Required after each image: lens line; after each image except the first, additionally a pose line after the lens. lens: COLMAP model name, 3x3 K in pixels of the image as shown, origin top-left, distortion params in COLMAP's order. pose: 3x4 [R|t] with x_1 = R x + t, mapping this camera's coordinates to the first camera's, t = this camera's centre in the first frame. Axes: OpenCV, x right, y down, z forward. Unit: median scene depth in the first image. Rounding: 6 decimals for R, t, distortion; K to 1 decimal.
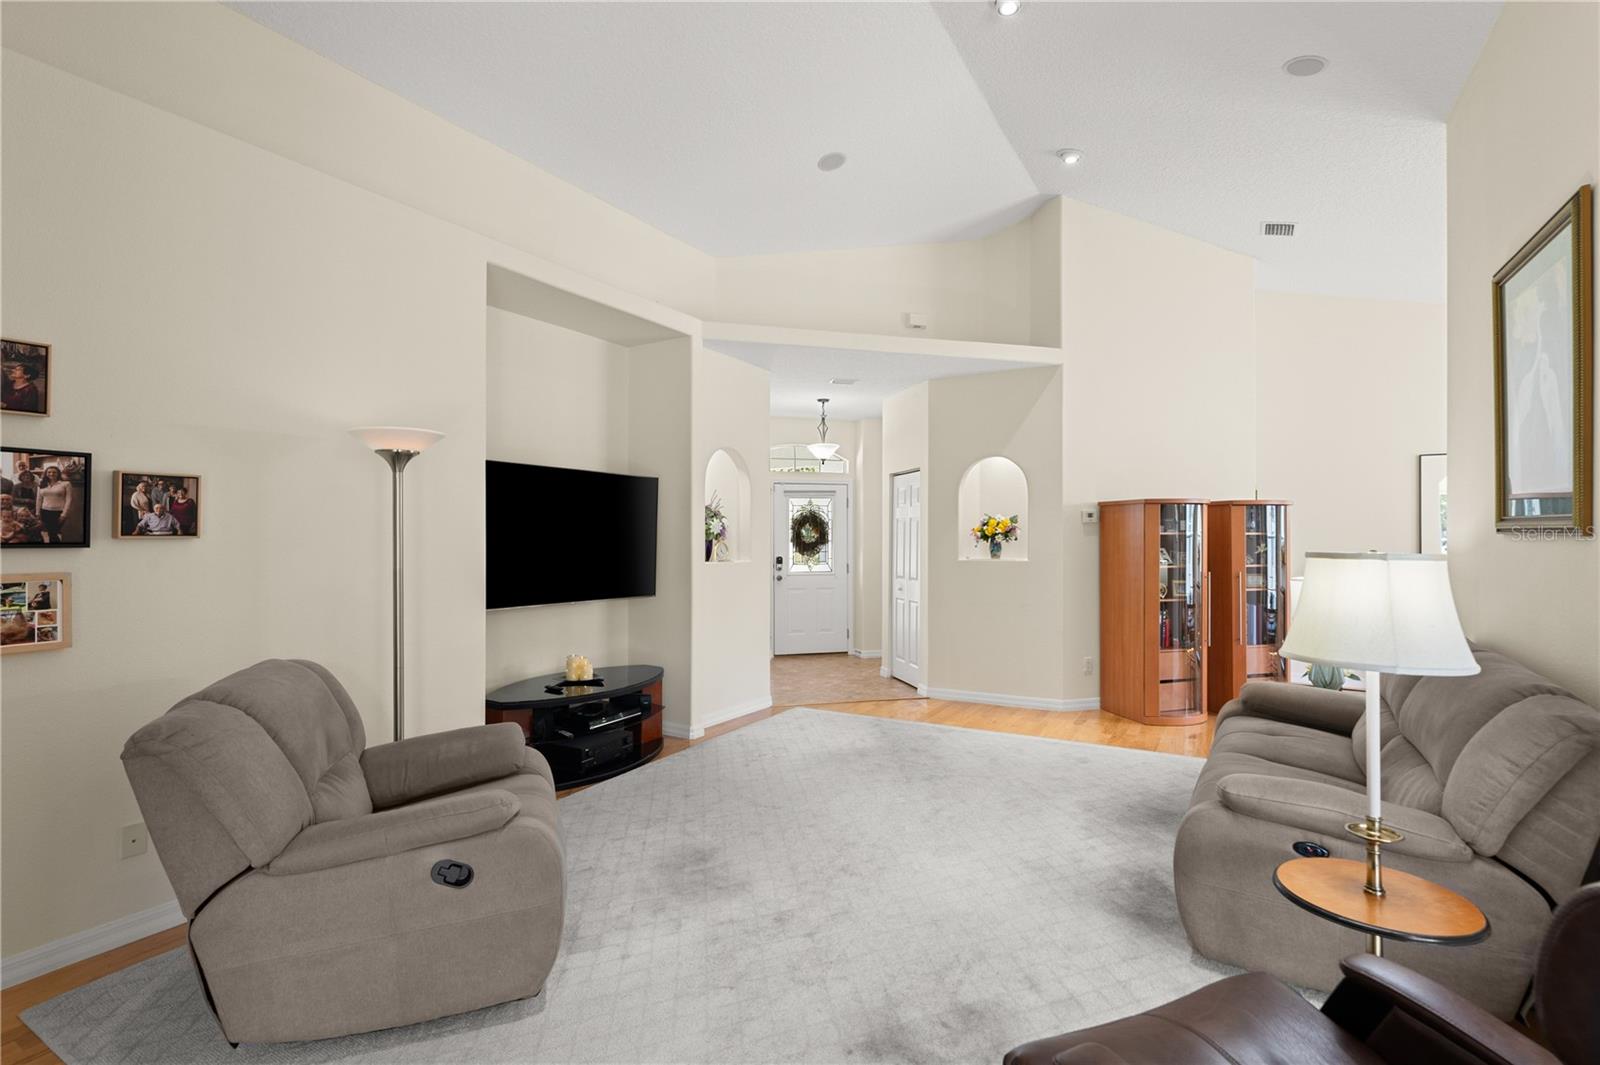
lens RADIAL K [[744.7, 0, 750.8], [0, 744.7, 540.2], [0, 0, 1]] dist [0.005797, 0.000649]
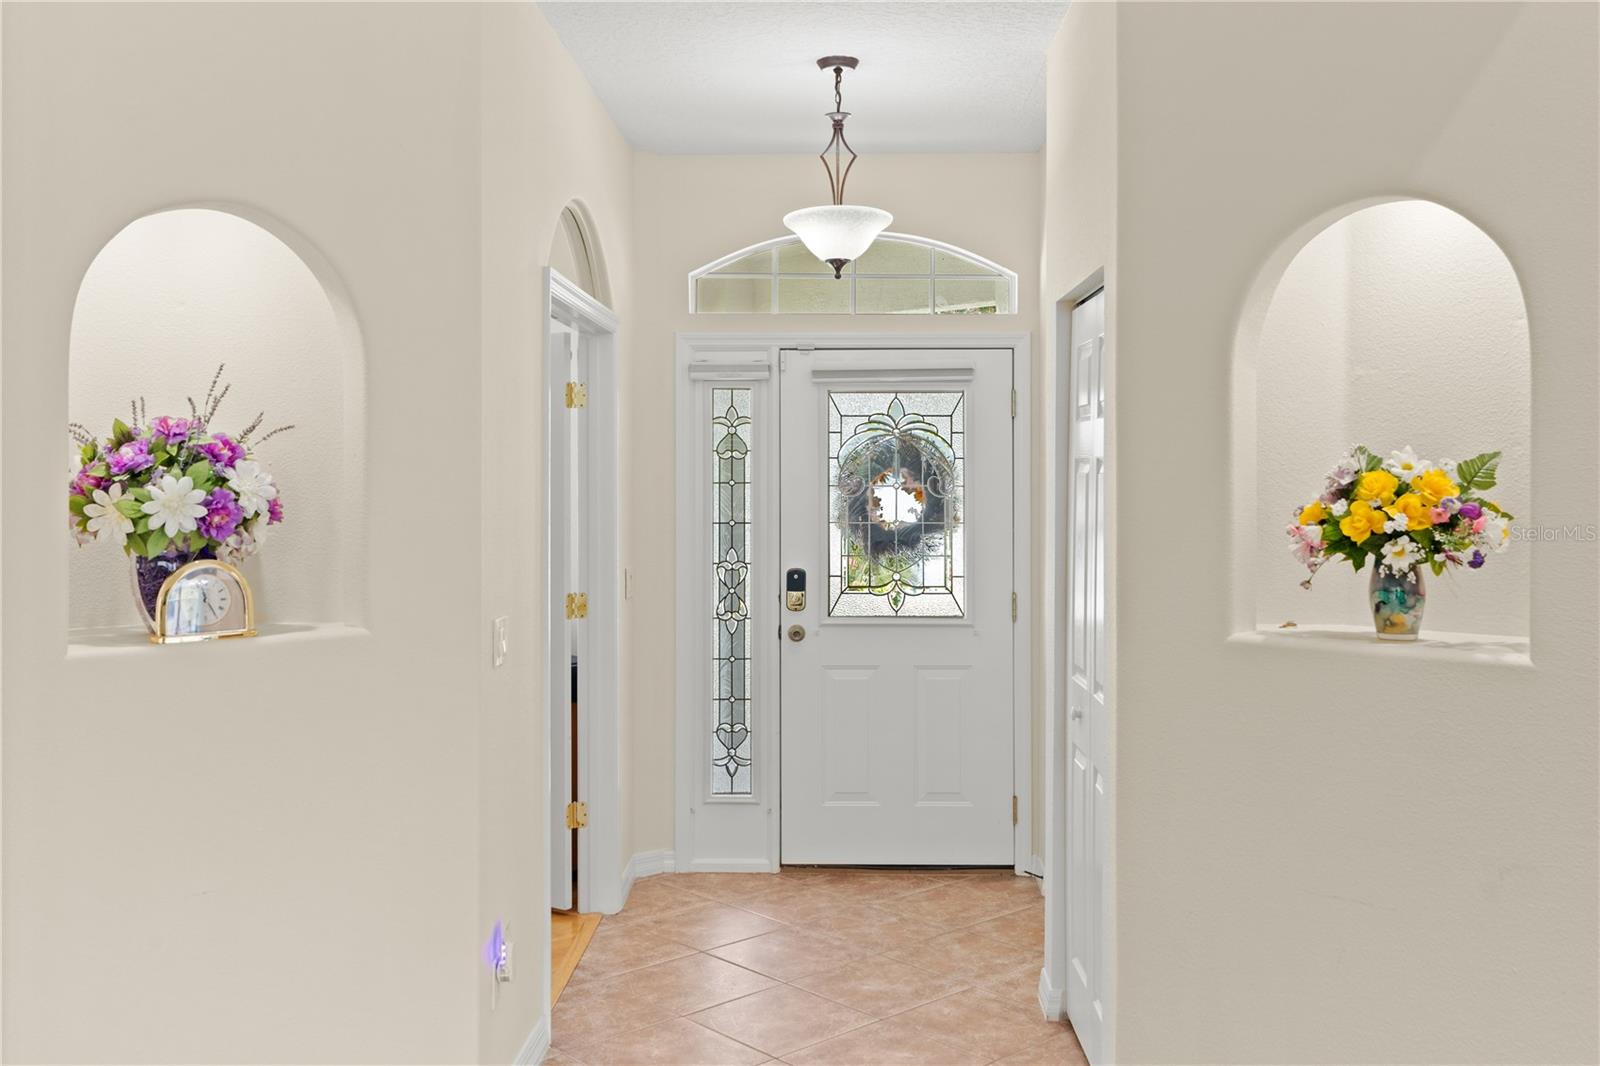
lens RADIAL K [[1471.5, 0, 747.0], [0, 1471.5, 483.1], [0, 0, 1]] dist [0.057016, 0.000000]
pose [[0.974343, 0.001023, -0.225067, 0.267589], [-0.000951, 0.999999, 0.000427, -0.027164], [0.225067, -0.000202, 0.974343, 0.569382]]
